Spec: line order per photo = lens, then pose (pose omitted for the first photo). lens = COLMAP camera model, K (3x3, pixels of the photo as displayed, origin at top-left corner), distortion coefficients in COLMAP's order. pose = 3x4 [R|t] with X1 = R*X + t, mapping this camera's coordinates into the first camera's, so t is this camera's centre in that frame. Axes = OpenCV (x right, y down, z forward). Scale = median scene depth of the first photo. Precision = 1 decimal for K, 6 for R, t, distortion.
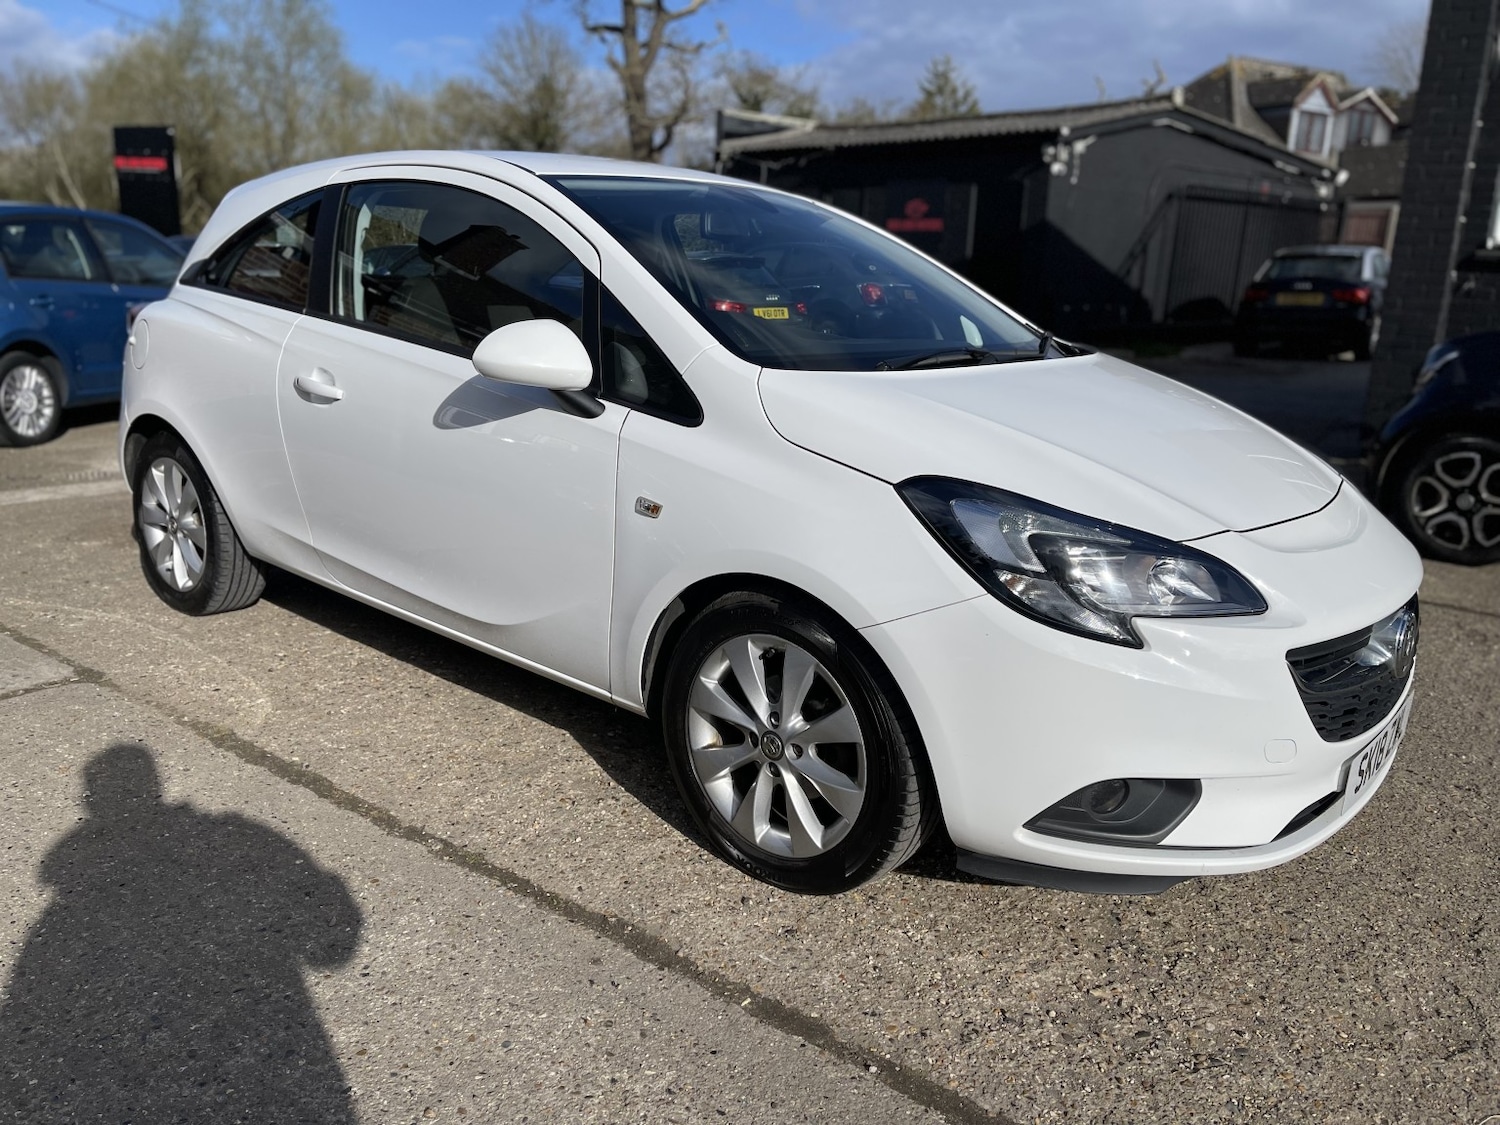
lens RADIAL K [[1146.2, 0, 749.4], [0, 1146.2, 568.0], [0, 0, 1]] dist [0.066576, -0.078567]
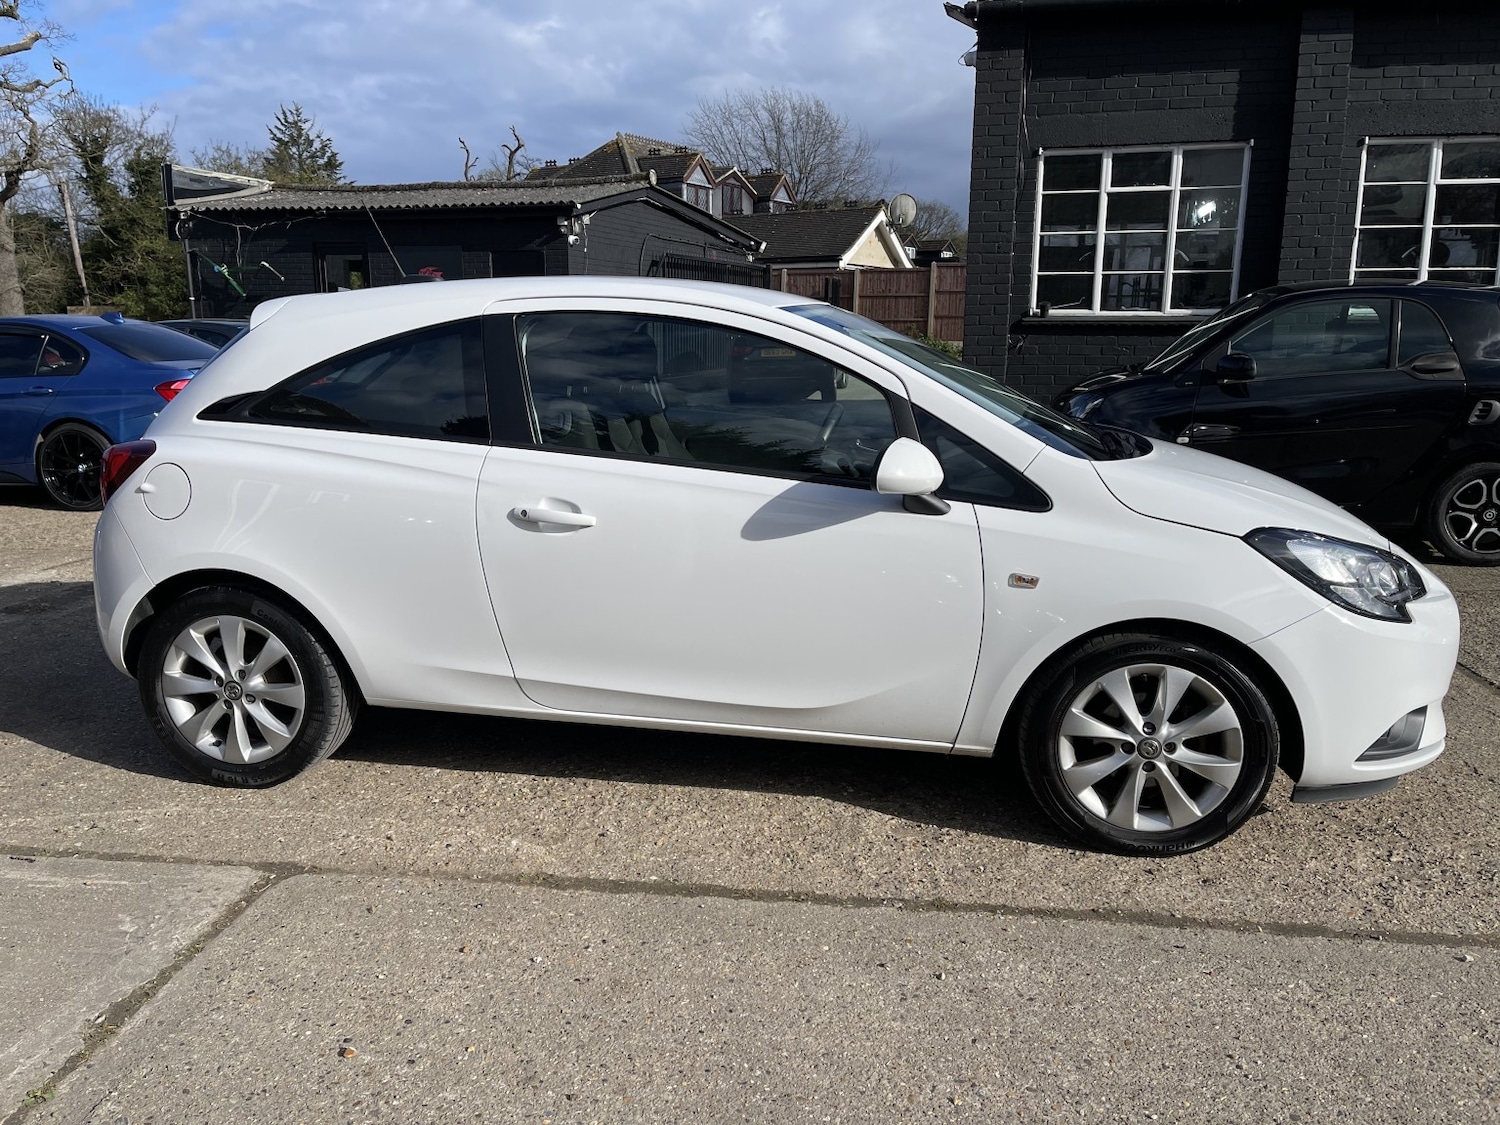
lens RADIAL K [[1146.2, 0, 749.4], [0, 1146.2, 568.0], [0, 0, 1]] dist [0.066576, -0.078567]
pose [[0.863803, -0.134606, 0.485516, -0.900843], [0.154469, 0.987997, -0.000907, -0.106333], [-0.479566, 0.075780, 0.874228, 0.055626]]
